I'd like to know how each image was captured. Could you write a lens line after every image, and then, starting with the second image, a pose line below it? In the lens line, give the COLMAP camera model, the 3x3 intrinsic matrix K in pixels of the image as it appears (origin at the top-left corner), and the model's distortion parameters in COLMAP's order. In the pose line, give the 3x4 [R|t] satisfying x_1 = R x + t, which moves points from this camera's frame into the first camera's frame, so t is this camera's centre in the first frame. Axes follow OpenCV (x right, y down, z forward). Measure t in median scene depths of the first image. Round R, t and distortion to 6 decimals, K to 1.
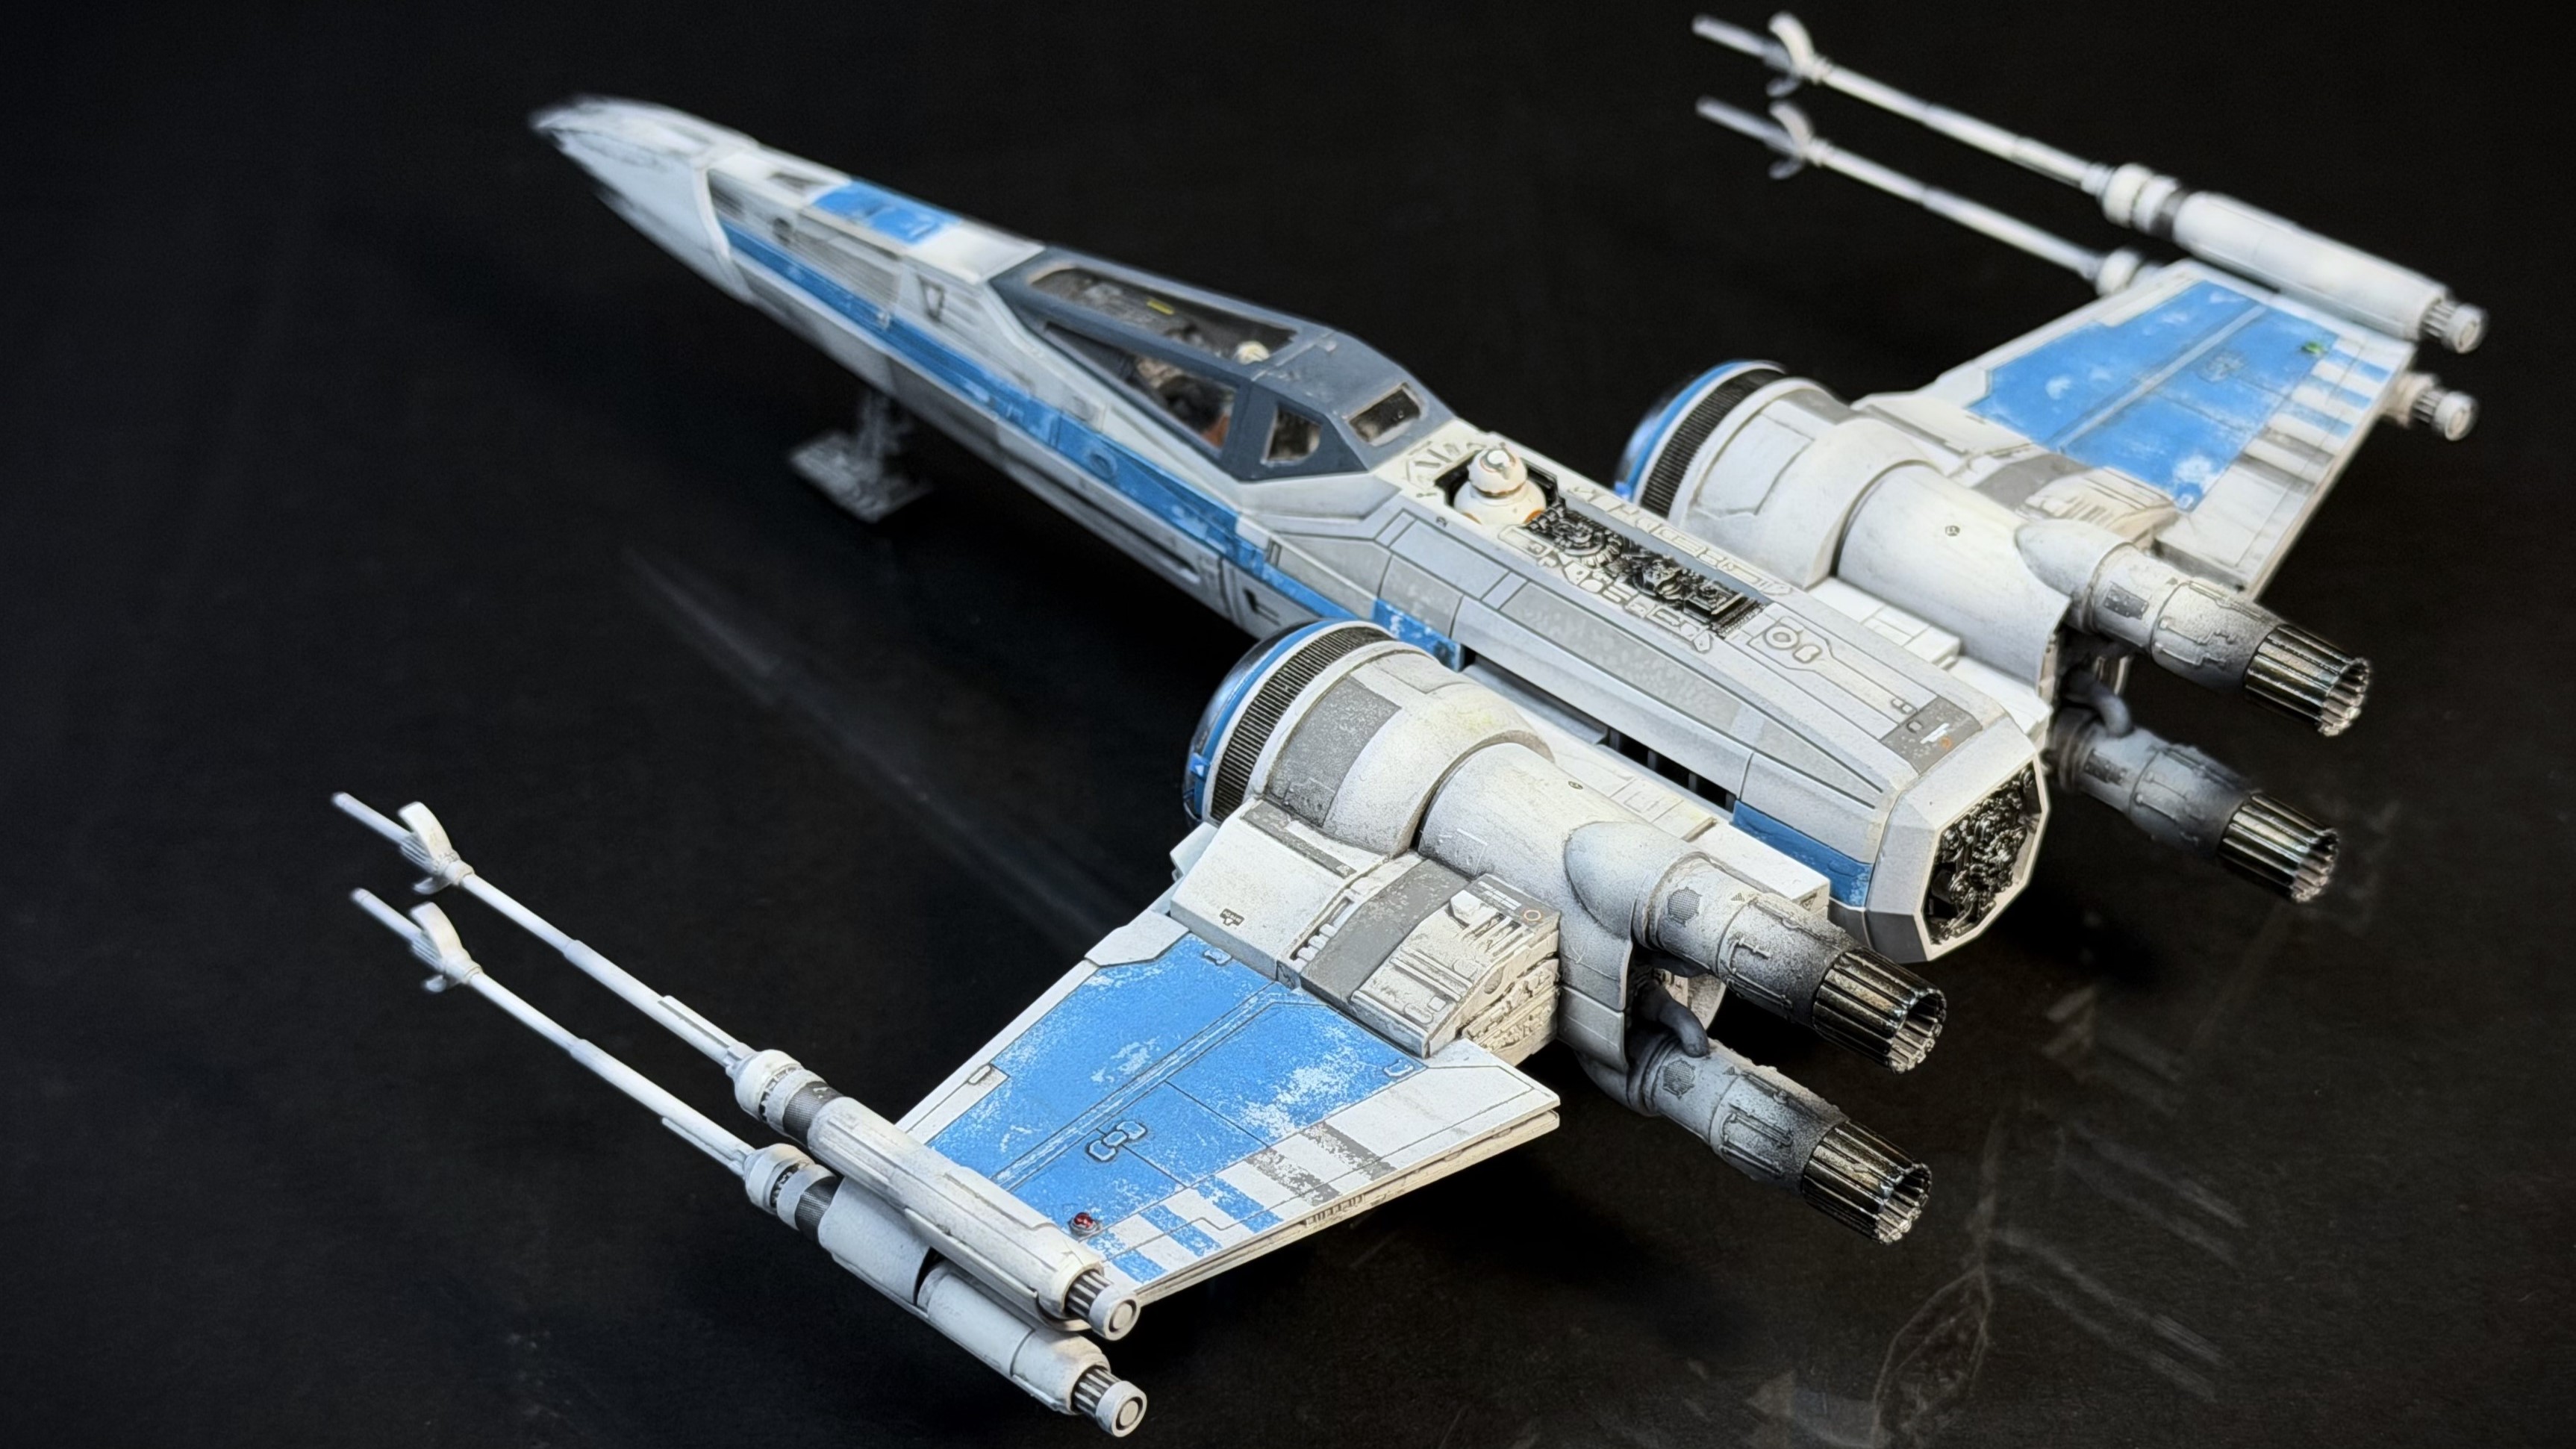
lens RADIAL K [[4301.1, 0, 1397.1], [0, 4301.1, 828.4], [0, 0, 1]] dist [0.180113, 0.028171]
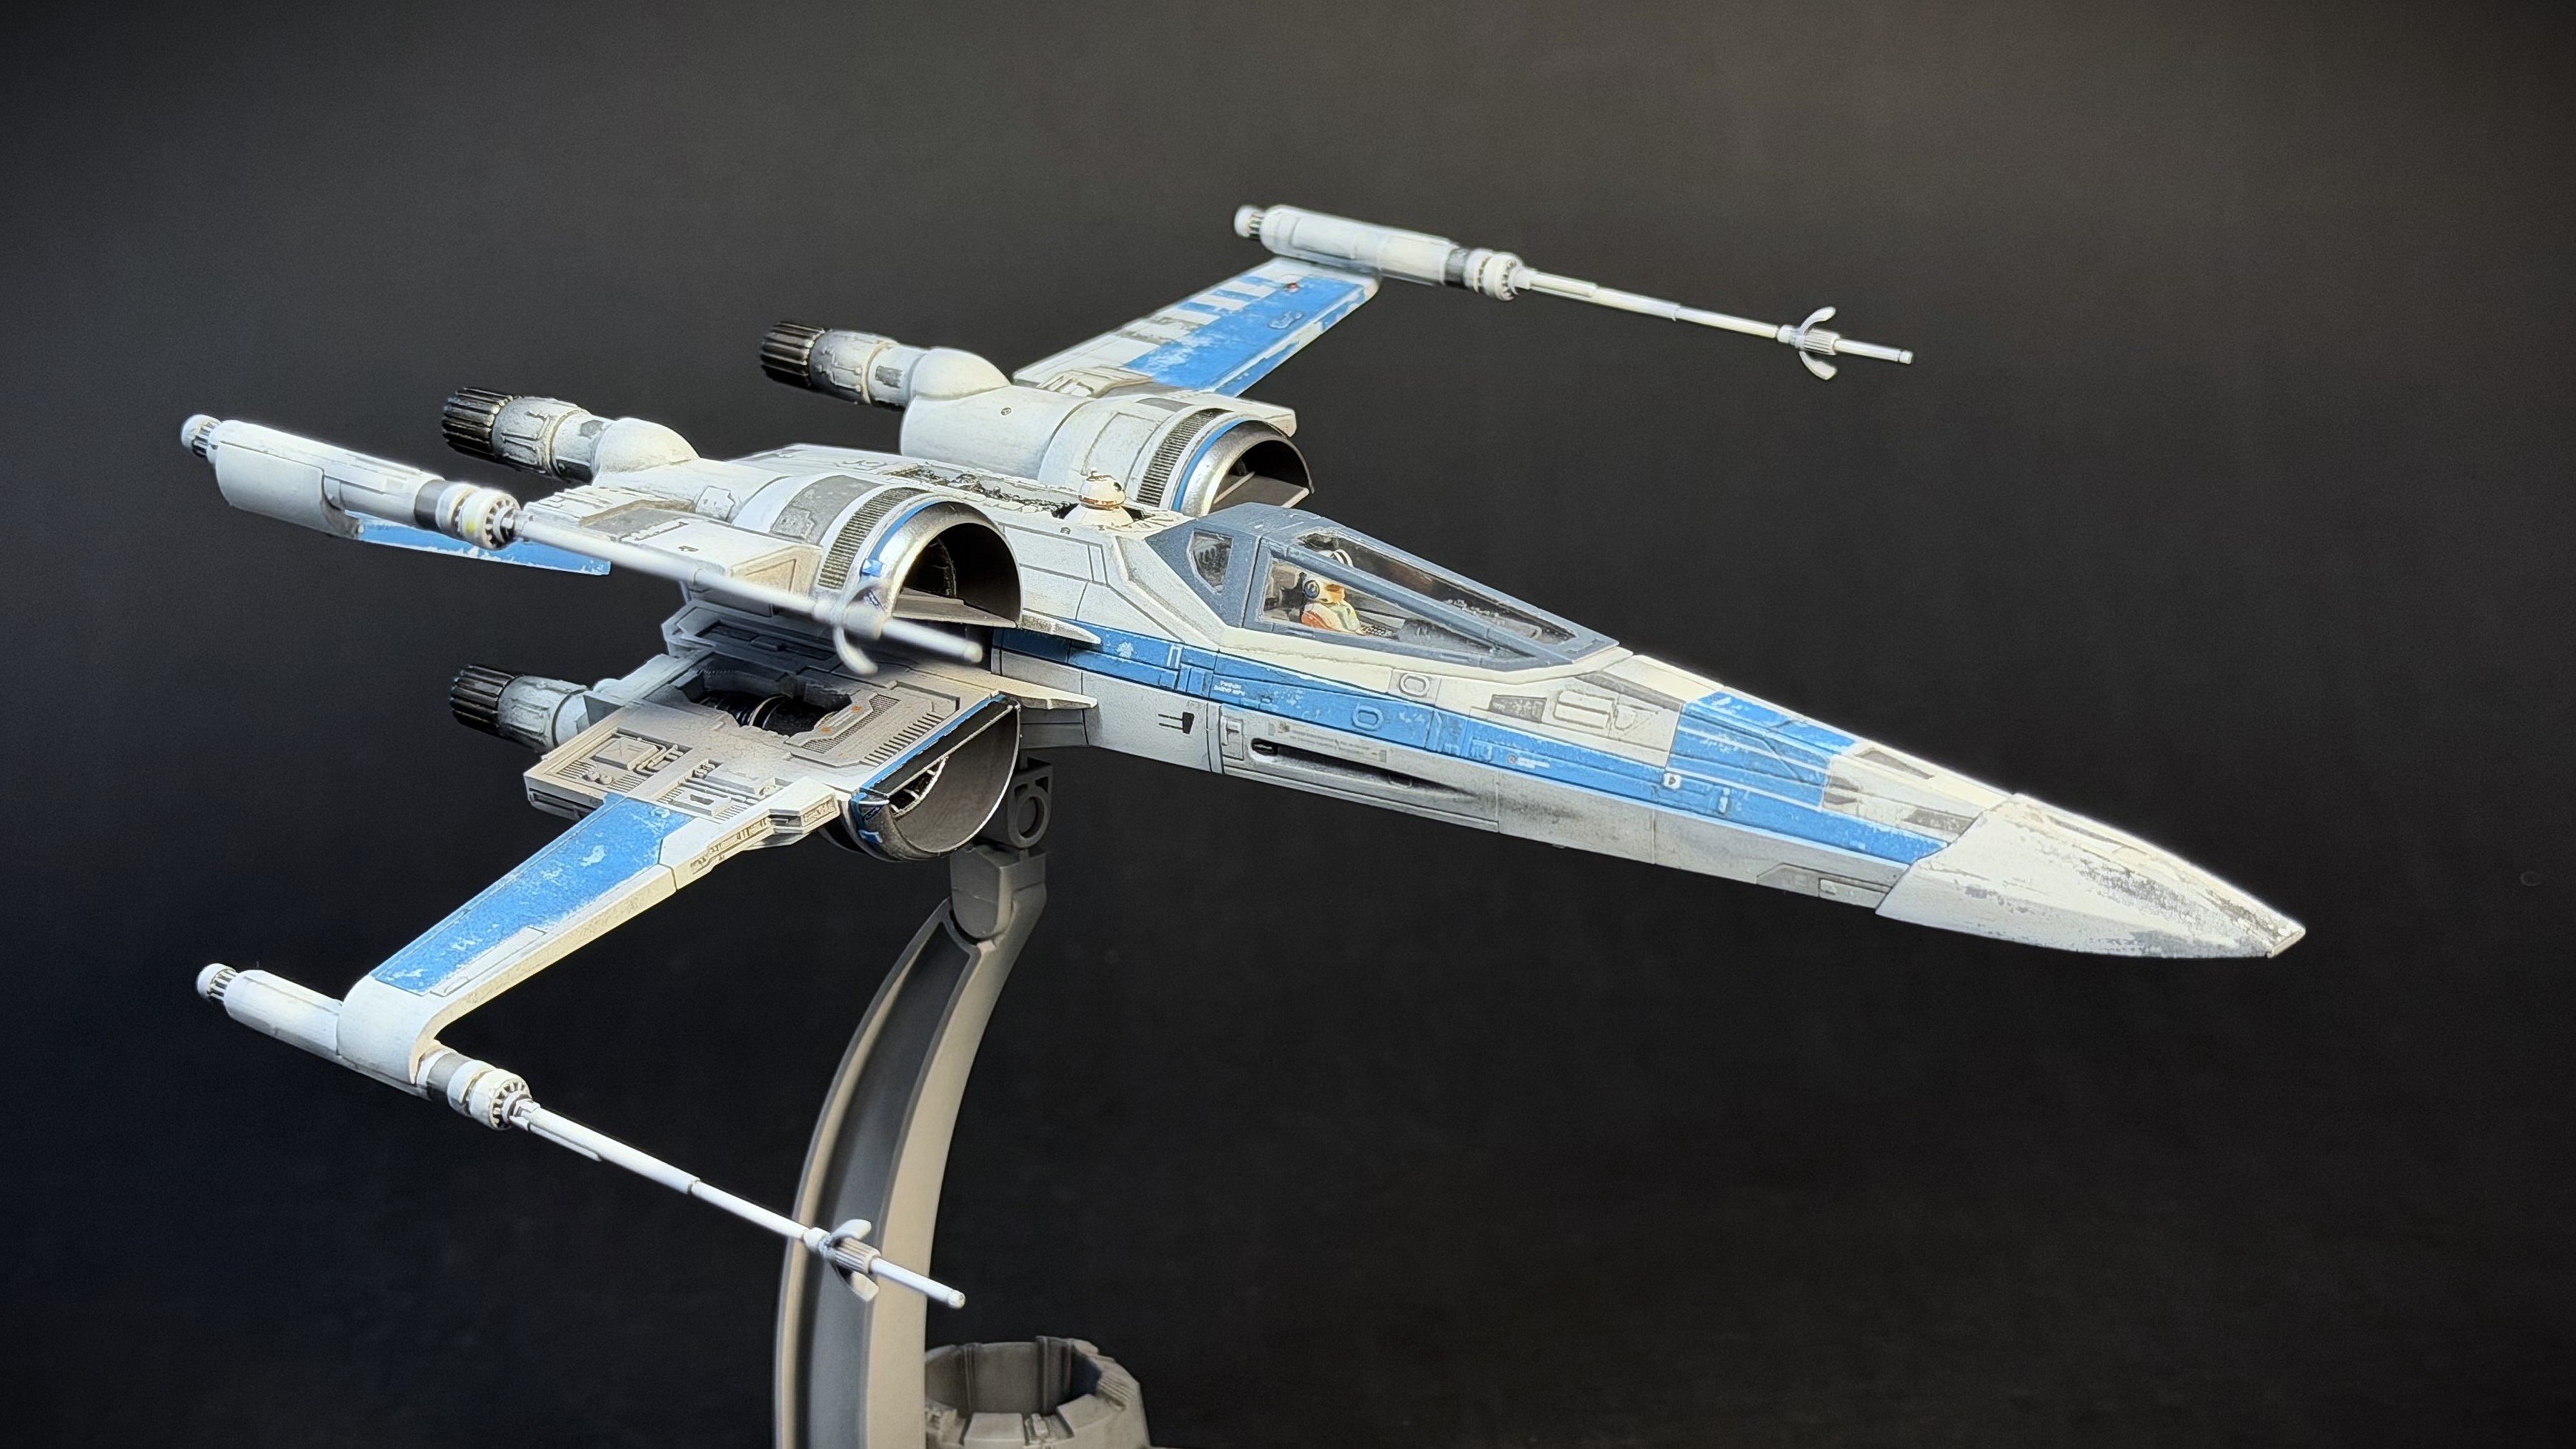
lens RADIAL K [[4342.0, 0, 1288.0], [0, 4342.0, 724.5], [0, 0, 1]] dist [0.273635, 0.109683]
pose [[-0.983585, 0.170141, -0.060102, 0.053919], [0.007954, 0.373634, 0.927542, -1.295458], [0.180269, 0.911839, -0.368854, 1.637039]]
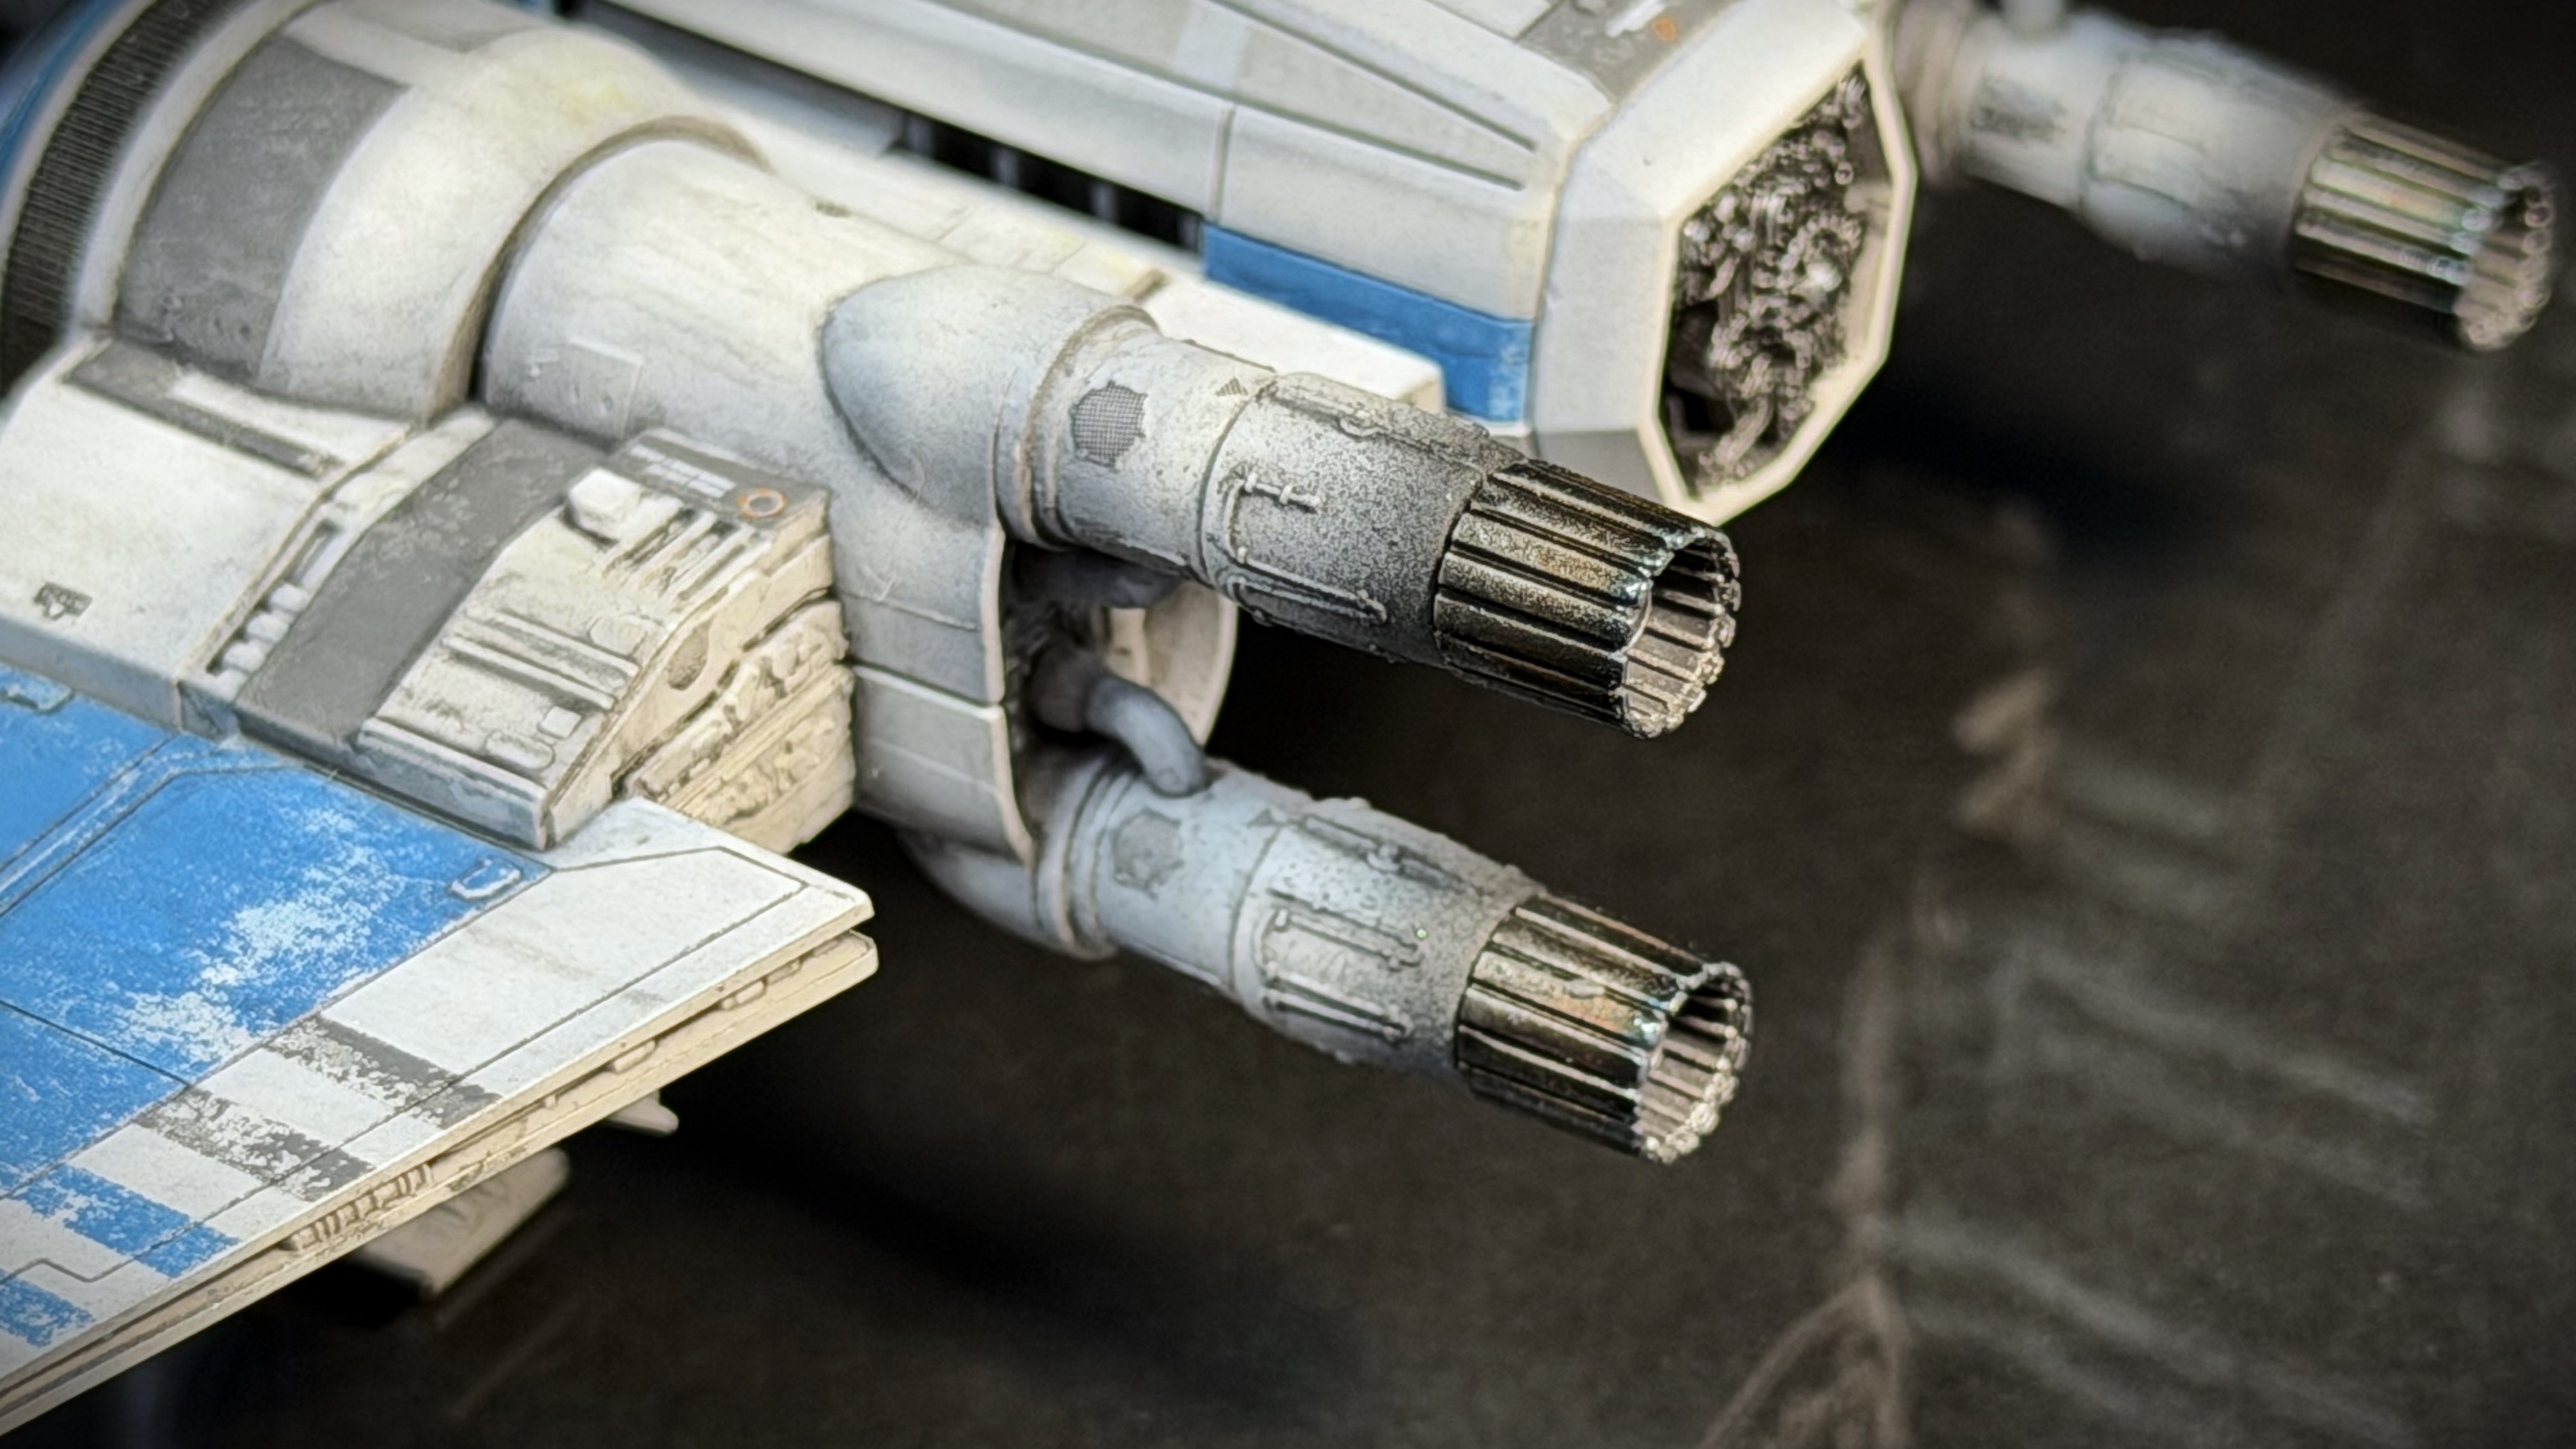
lens RADIAL K [[8048.9, 0, 1288.0], [0, 8048.9, 724.5], [0, 0, 1]] dist [0.145022, 0.005127]
pose [[0.990011, -0.113384, 0.083797, 0.013357], [0.116195, 0.992789, -0.029456, 0.070261], [-0.079853, 0.038898, 0.996047, 0.195083]]
